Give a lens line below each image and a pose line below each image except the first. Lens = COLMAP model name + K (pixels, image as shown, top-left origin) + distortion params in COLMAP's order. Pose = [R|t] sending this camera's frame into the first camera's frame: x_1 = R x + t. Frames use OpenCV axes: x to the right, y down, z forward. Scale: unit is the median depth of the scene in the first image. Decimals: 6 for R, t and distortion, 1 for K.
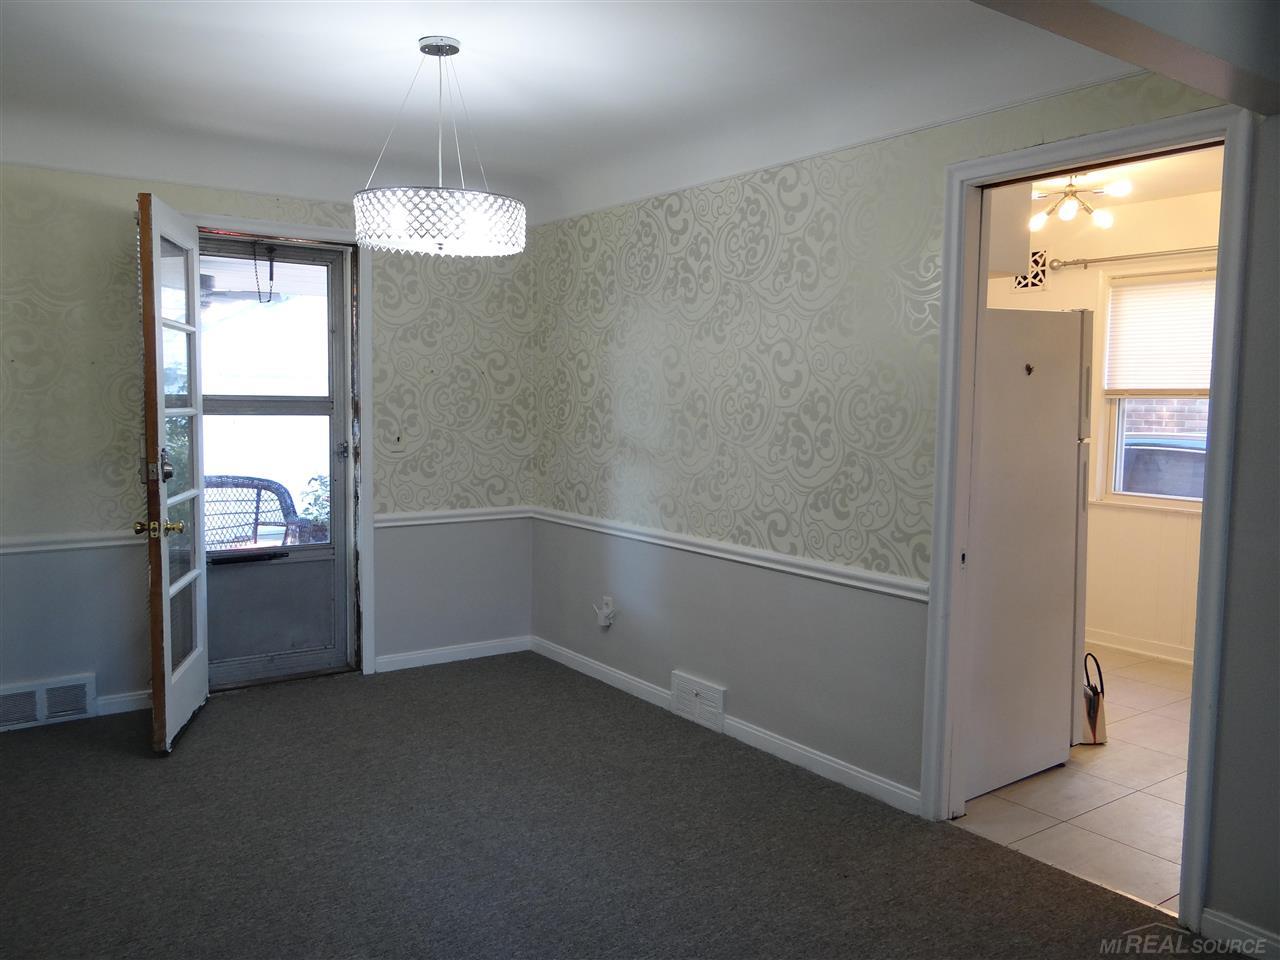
lens RADIAL K [[1014.6, 0, 643.5], [0, 1014.6, 479.6], [0, 0, 1]] dist [-0.000013, 0.014629]
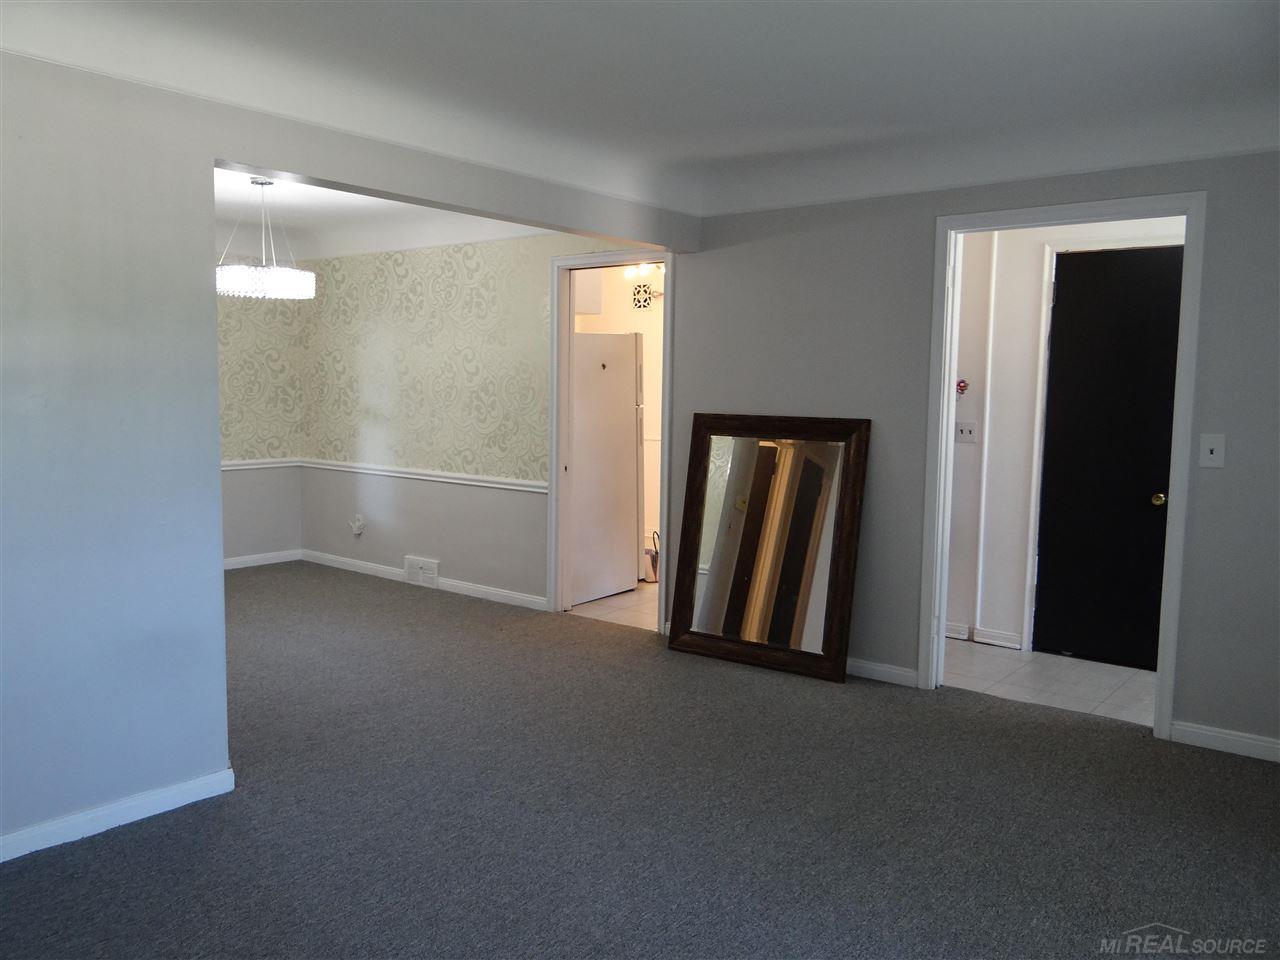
lens RADIAL K [[1014.6, 0, 635.2], [0, 1014.6, 474.6], [0, 0, 1]] dist [-0.000013, 0.014629]
pose [[0.965201, -0.023028, 0.260492, -0.034606], [0.020119, 0.999702, 0.013825, 0.050243], [-0.260733, -0.008103, 0.965377, -0.632133]]
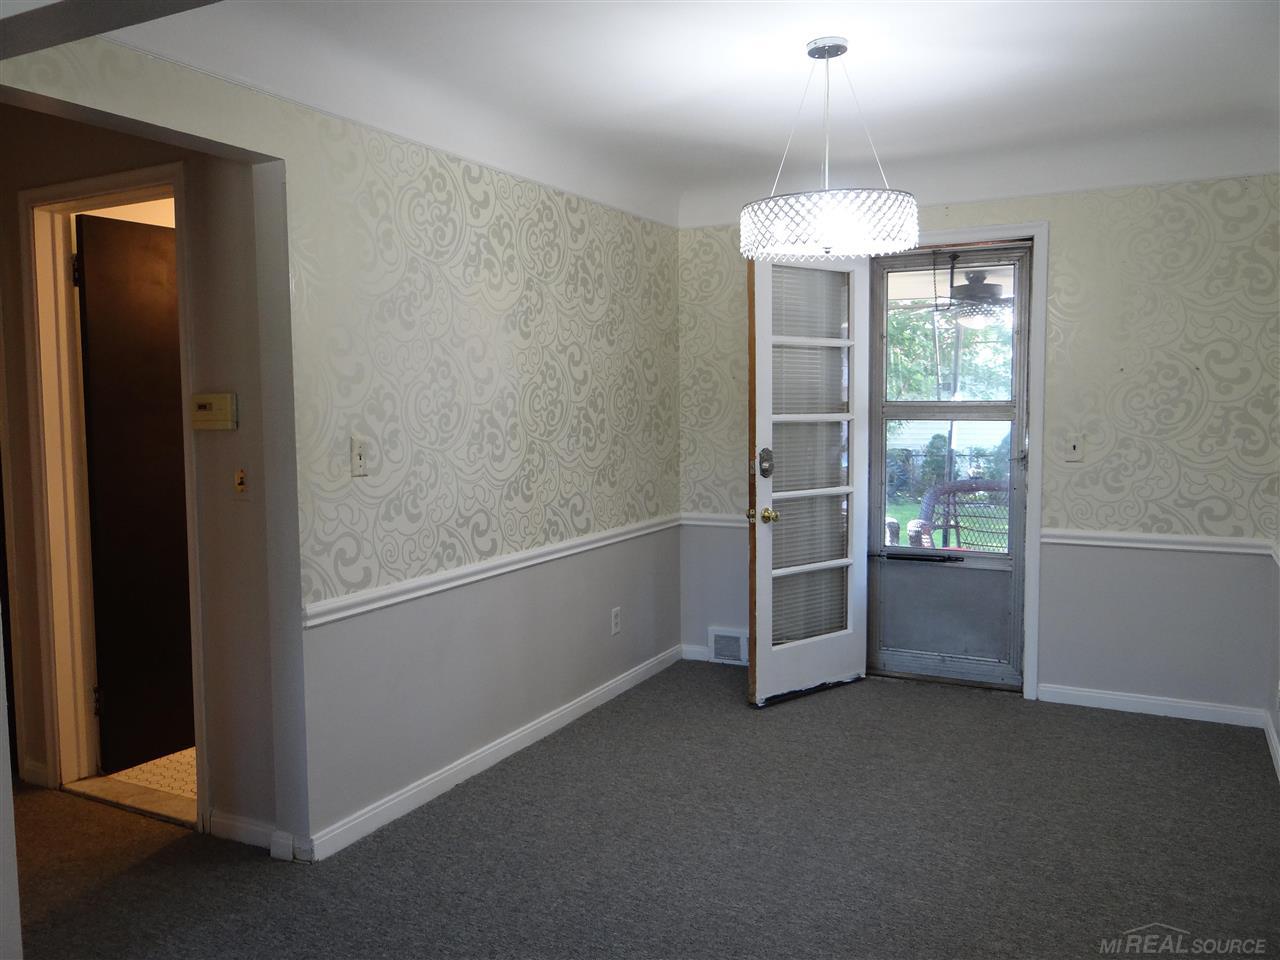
lens RADIAL K [[1014.6, 0, 640.7], [0, 1014.6, 477.7], [0, 0, 1]] dist [-0.000013, 0.014629]
pose [[0.457998, 0.050790, -0.887501, 0.442737], [-0.060764, 0.997820, 0.025746, -0.015029], [0.886874, 0.042137, 0.460085, 0.290679]]
